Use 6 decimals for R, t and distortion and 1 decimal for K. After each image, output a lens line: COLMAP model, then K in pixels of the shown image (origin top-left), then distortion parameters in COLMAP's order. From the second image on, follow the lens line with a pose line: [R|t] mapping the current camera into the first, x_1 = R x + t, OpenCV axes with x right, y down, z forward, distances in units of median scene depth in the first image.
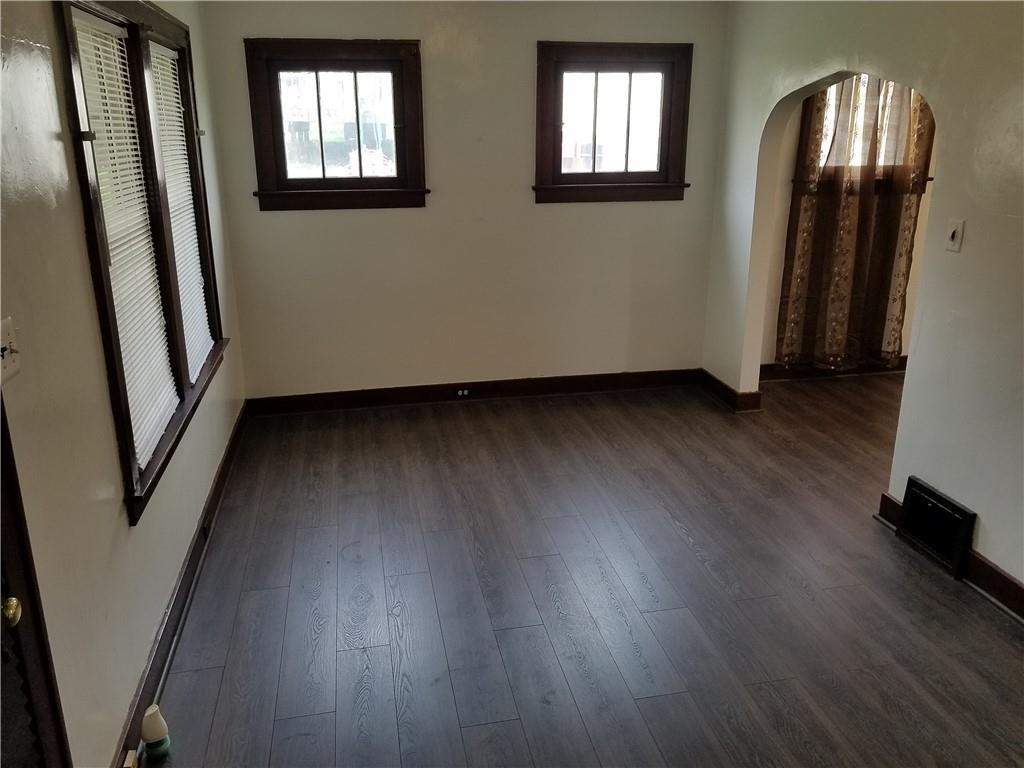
lens RADIAL K [[774.8, 0, 515.1], [0, 774.8, 383.7], [0, 0, 1]] dist [-0.001388, -0.021749]
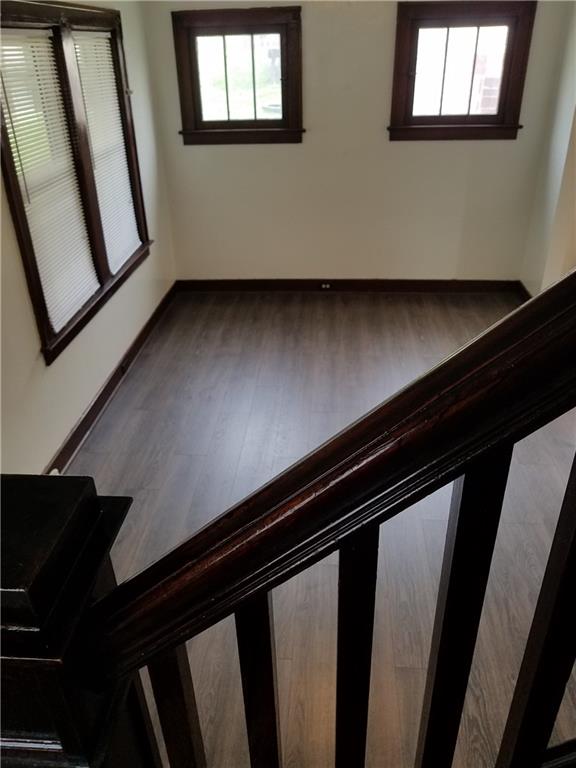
lens RADIAL K [[581.1, 0, 282.1], [0, 581.1, 389.0], [0, 0, 1]] dist [-0.001388, -0.021749]
pose [[0.961777, 0.121541, -0.245383, 0.151514], [-0.066199, 0.972720, 0.222335, -0.039662], [0.265712, -0.197592, 0.943586, -0.028548]]
